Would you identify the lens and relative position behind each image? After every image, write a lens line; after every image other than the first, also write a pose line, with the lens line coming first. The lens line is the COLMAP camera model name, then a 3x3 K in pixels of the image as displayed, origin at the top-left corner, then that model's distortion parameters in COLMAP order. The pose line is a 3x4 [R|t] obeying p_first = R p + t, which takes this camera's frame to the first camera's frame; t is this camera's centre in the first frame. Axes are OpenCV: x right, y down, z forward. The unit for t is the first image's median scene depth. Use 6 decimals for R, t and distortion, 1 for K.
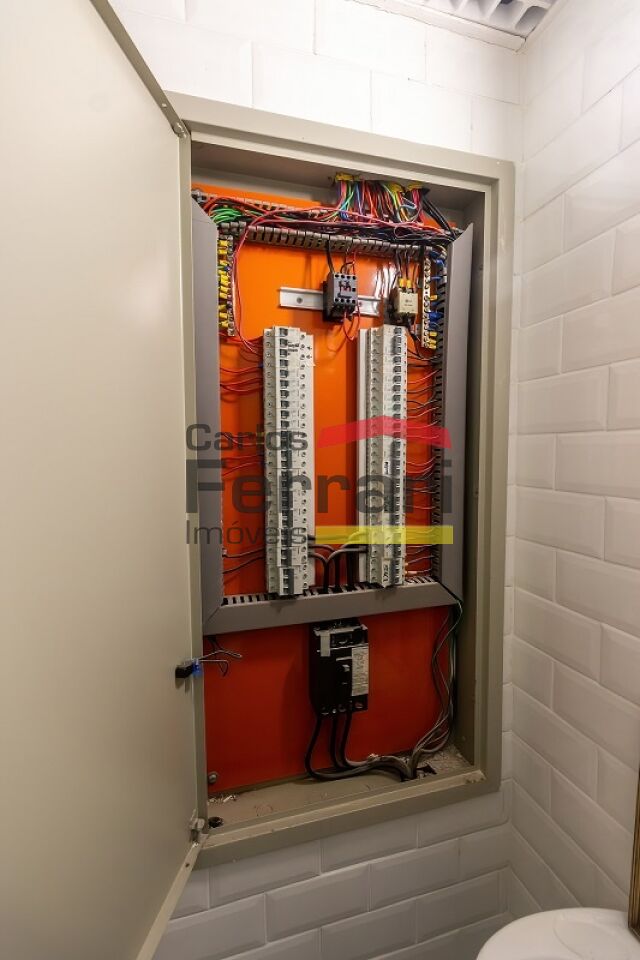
lens RADIAL K [[443.9, 0, 317.9], [0, 443.9, 471.7], [0, 0, 1]] dist [-0.000773, 0.000155]
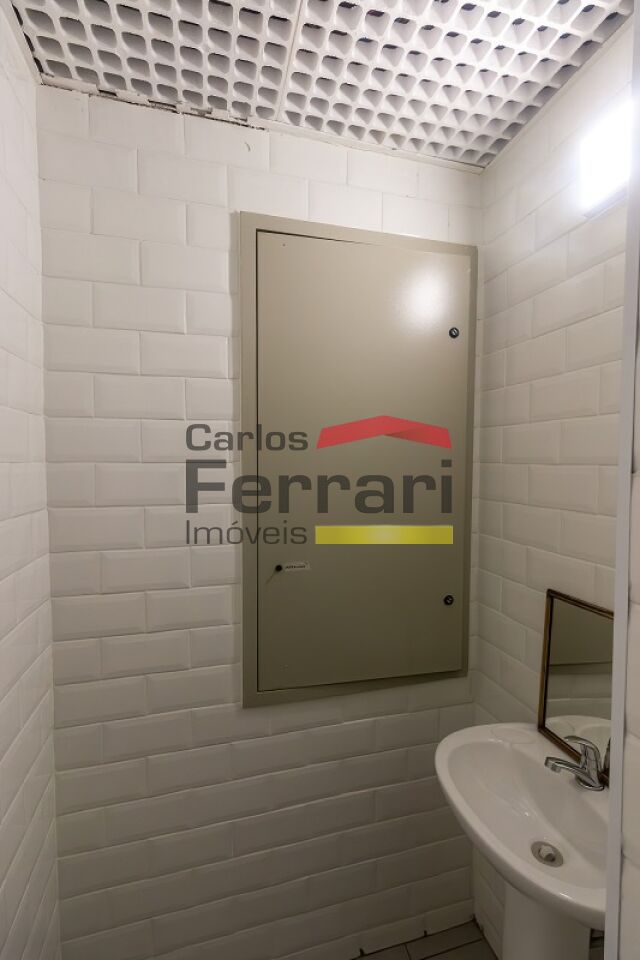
lens RADIAL K [[443.9, 0, 325.1], [0, 443.9, 482.4], [0, 0, 1]] dist [-0.000773, 0.000155]
pose [[0.999927, 0.010513, 0.005893, -0.075179], [-0.010369, 0.999661, -0.023898, 0.142924], [-0.006142, 0.023835, 0.999697, -0.497653]]
